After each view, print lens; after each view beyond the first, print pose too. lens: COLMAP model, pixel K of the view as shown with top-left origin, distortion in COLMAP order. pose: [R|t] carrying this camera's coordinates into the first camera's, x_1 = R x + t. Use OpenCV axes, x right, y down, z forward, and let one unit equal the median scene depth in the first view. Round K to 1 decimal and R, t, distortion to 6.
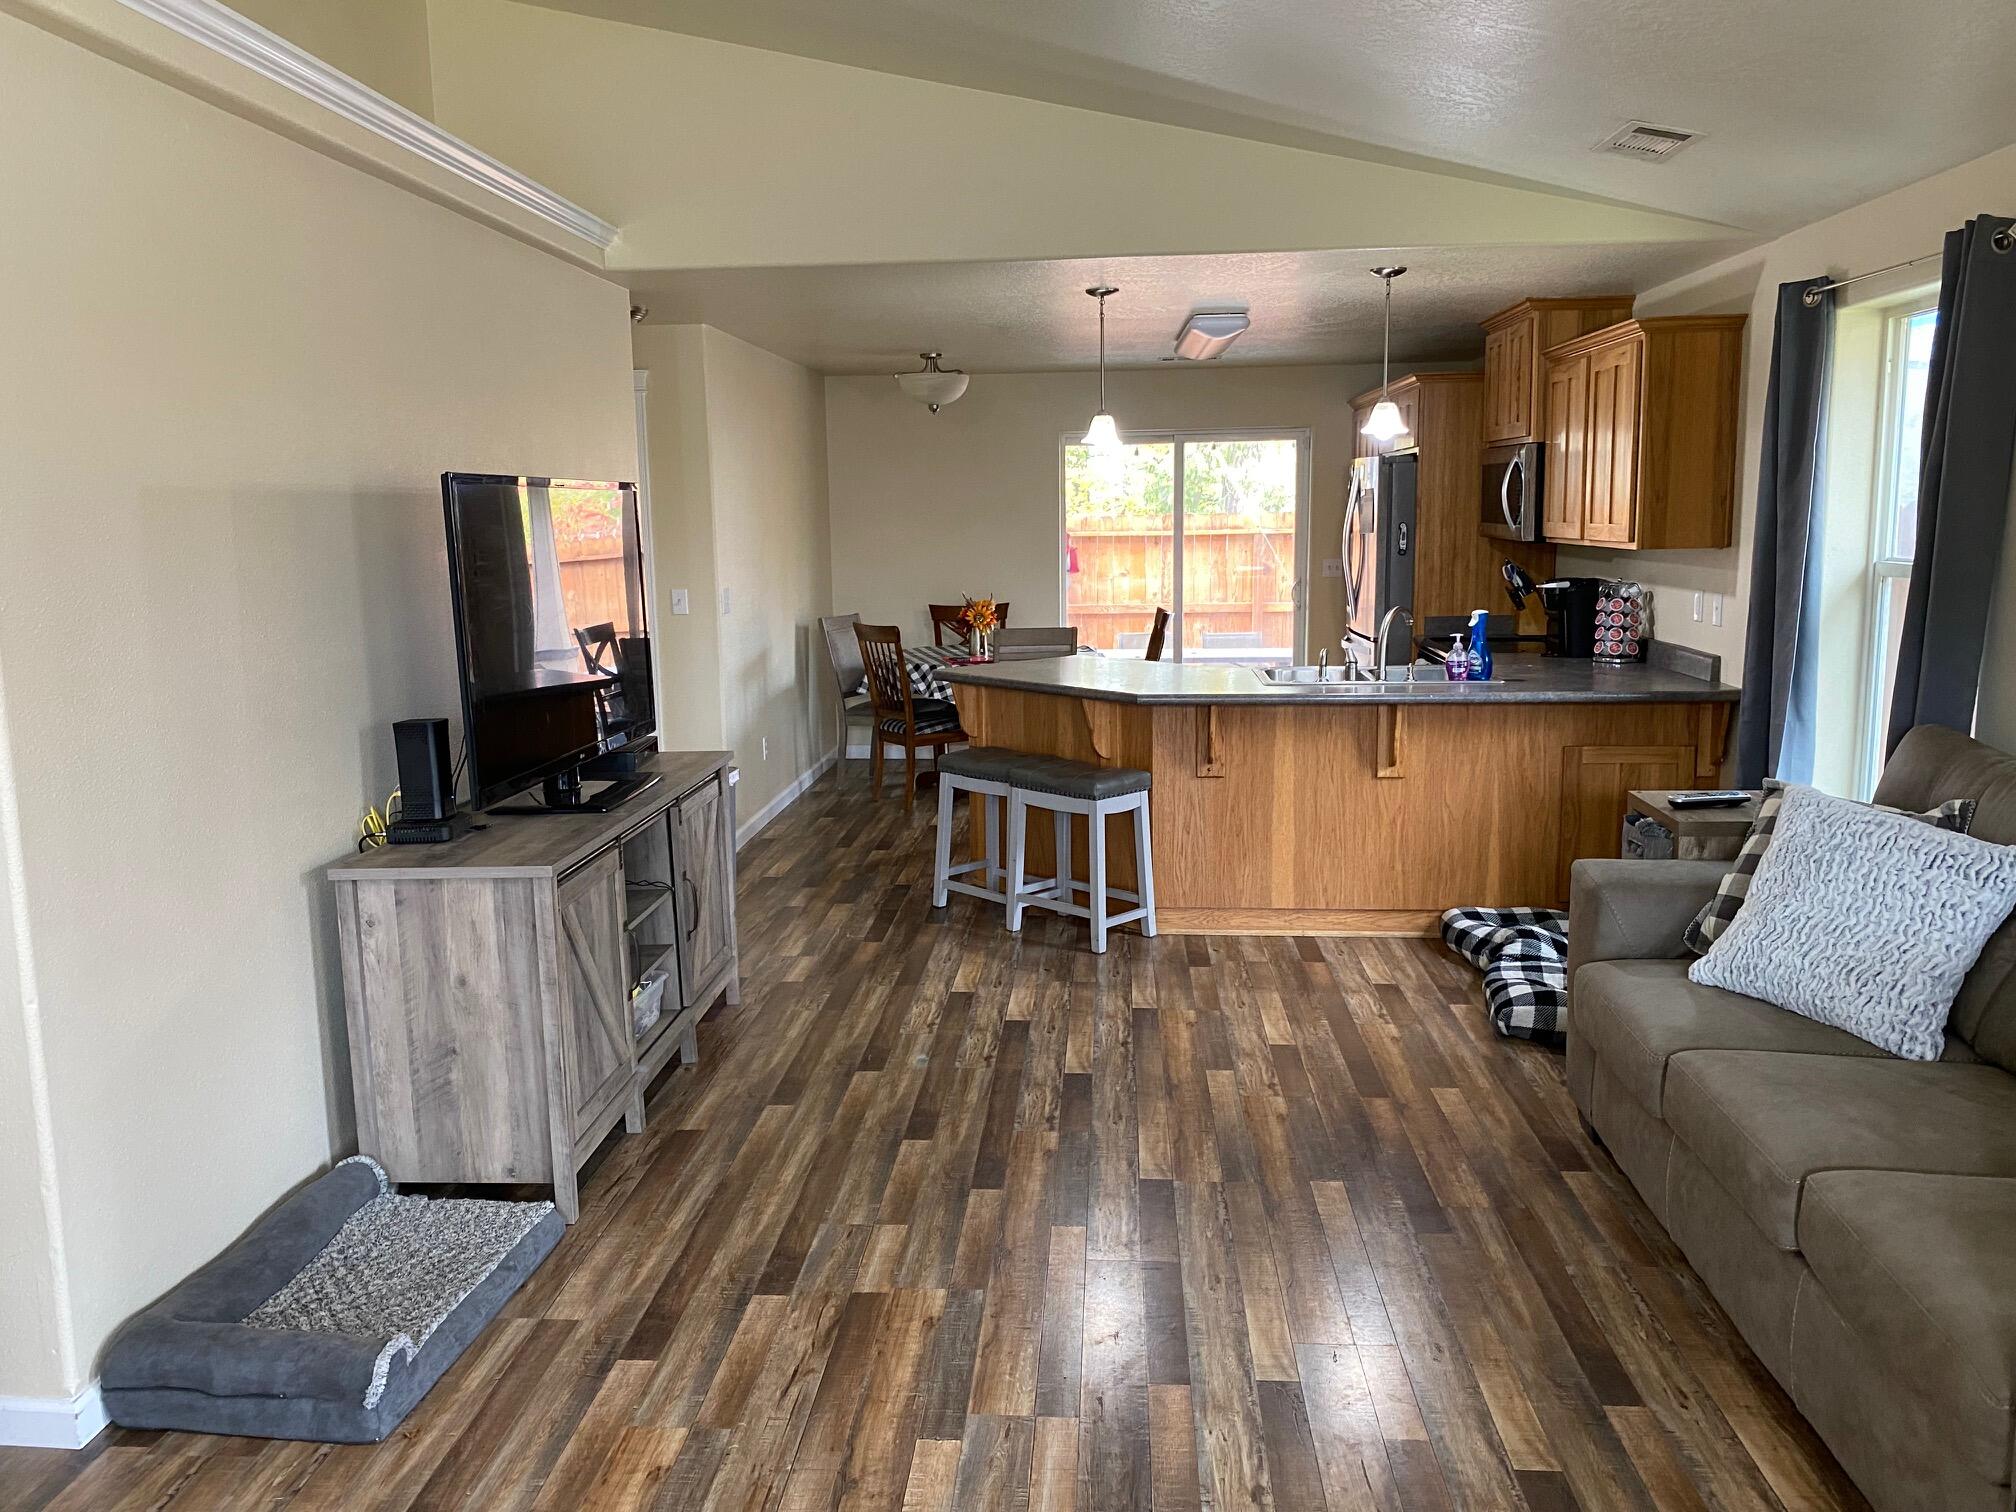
lens RADIAL K [[1556.2, 0, 1008.0], [0, 1556.2, 756.0], [0, 0, 1]] dist [0.026714, -0.006727]
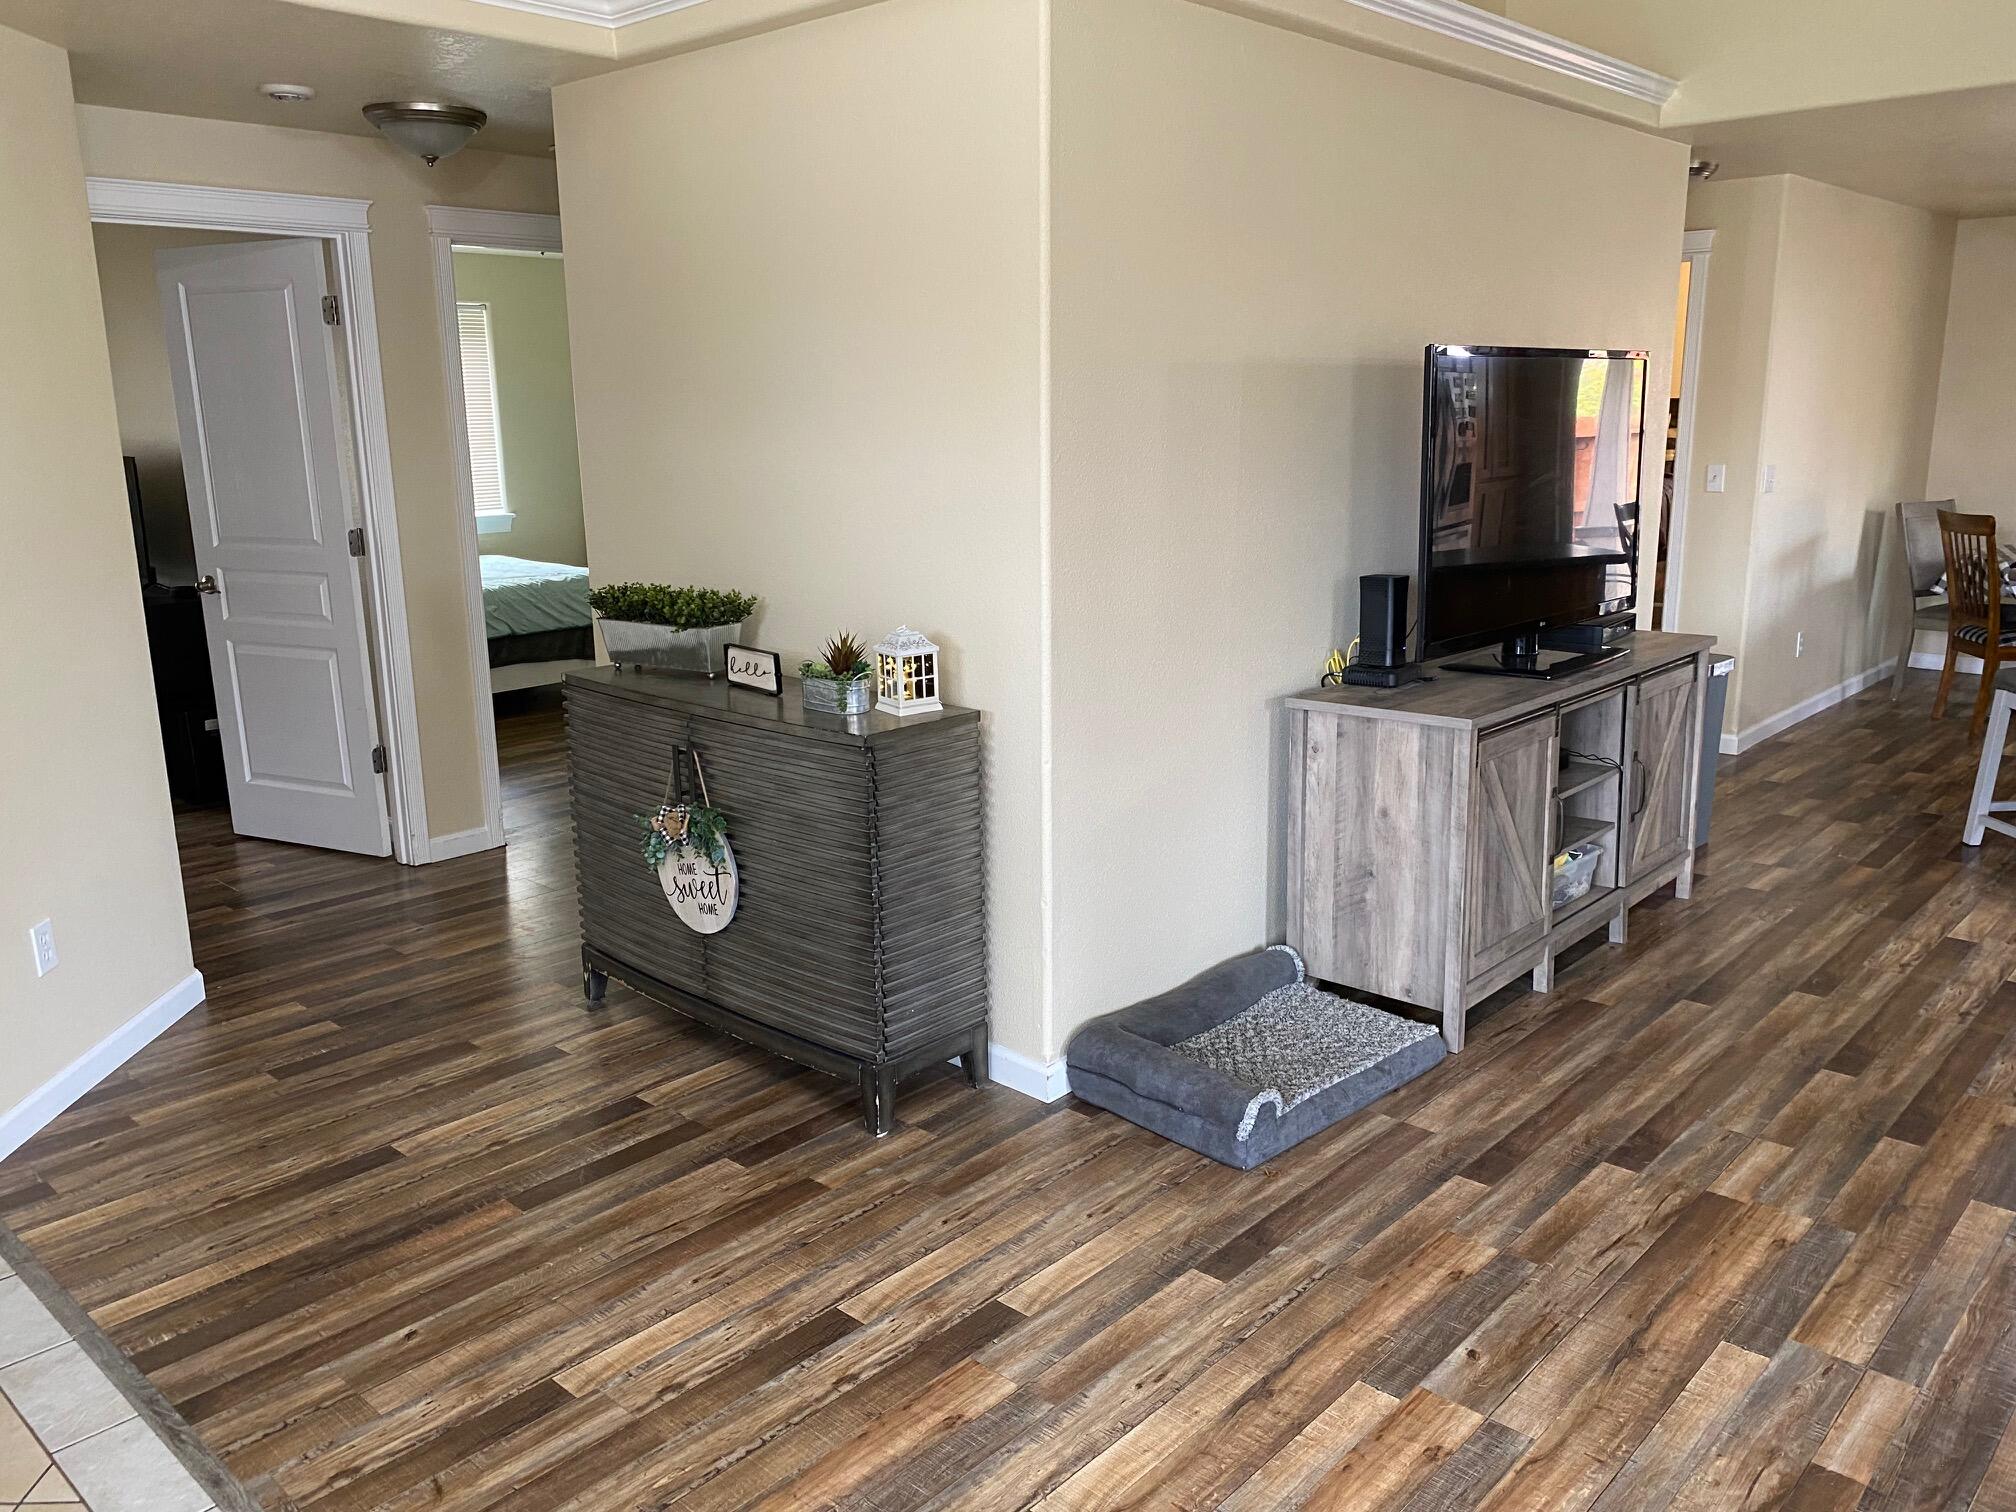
lens RADIAL K [[1556.2, 0, 1008.0], [0, 1556.2, 756.0], [0, 0, 1]] dist [0.026714, -0.006727]
pose [[0.775650, 0.144173, -0.614476, 0.116843], [-0.097313, 0.989238, 0.109266, 0.009400], [0.623616, -0.024956, 0.781333, -0.029035]]
